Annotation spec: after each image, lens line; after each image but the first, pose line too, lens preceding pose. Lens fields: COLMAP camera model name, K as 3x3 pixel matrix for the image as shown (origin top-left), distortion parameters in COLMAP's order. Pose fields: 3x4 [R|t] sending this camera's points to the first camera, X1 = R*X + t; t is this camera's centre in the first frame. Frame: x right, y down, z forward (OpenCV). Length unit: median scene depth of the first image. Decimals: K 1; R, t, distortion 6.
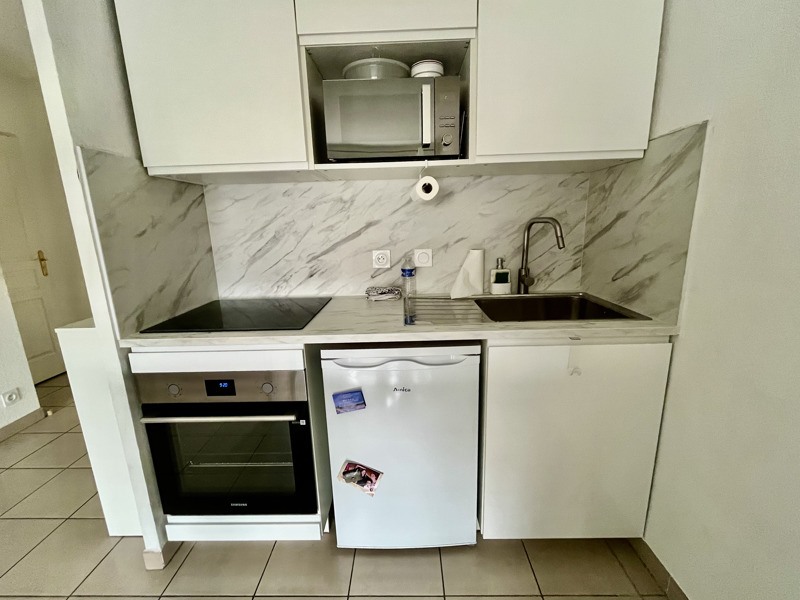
lens RADIAL K [[345.4, 0, 400.0], [0, 345.4, 300.0], [0, 0, 1]] dist [0.000270, 0.000000]
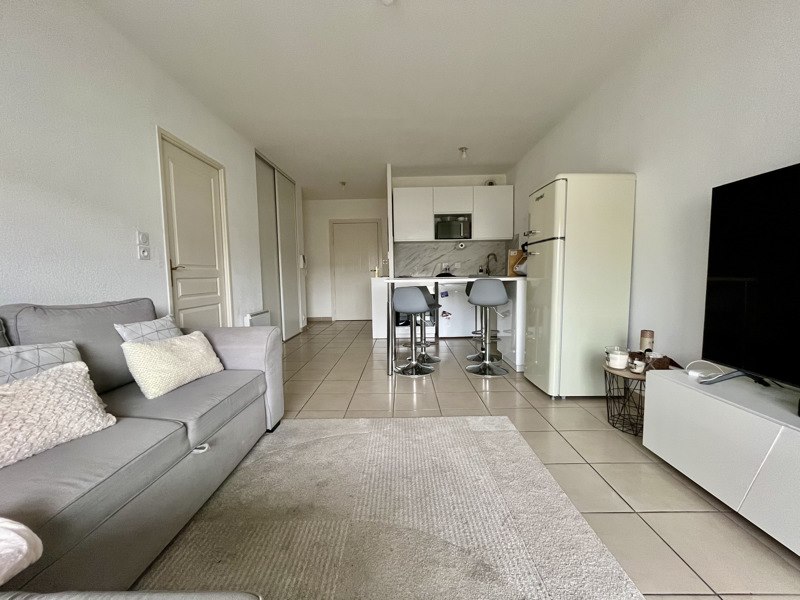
lens RADIAL K [[322.6, 0, 400.0], [0, 322.6, 300.0], [0, 0, 1]] dist [-0.000748, -0.000039]
pose [[0.999947, 0.008968, 0.005002, -0.612123], [-0.008148, 0.989384, -0.145095, 0.809402], [-0.006250, 0.145046, 0.989405, -2.476158]]
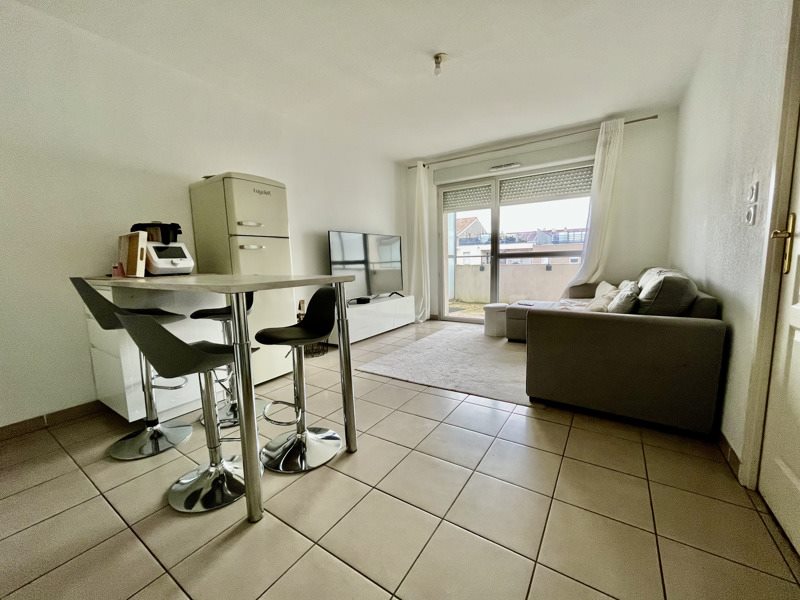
lens RADIAL K [[322.6, 0, 400.0], [0, 322.6, 300.0], [0, 0, 1]] dist [-0.000748, -0.000039]
pose [[-0.841933, -0.017177, 0.539308, -1.490200], [0.166330, 0.942559, 0.289685, 0.128386], [-0.513306, 0.333599, -0.790714, 0.520863]]
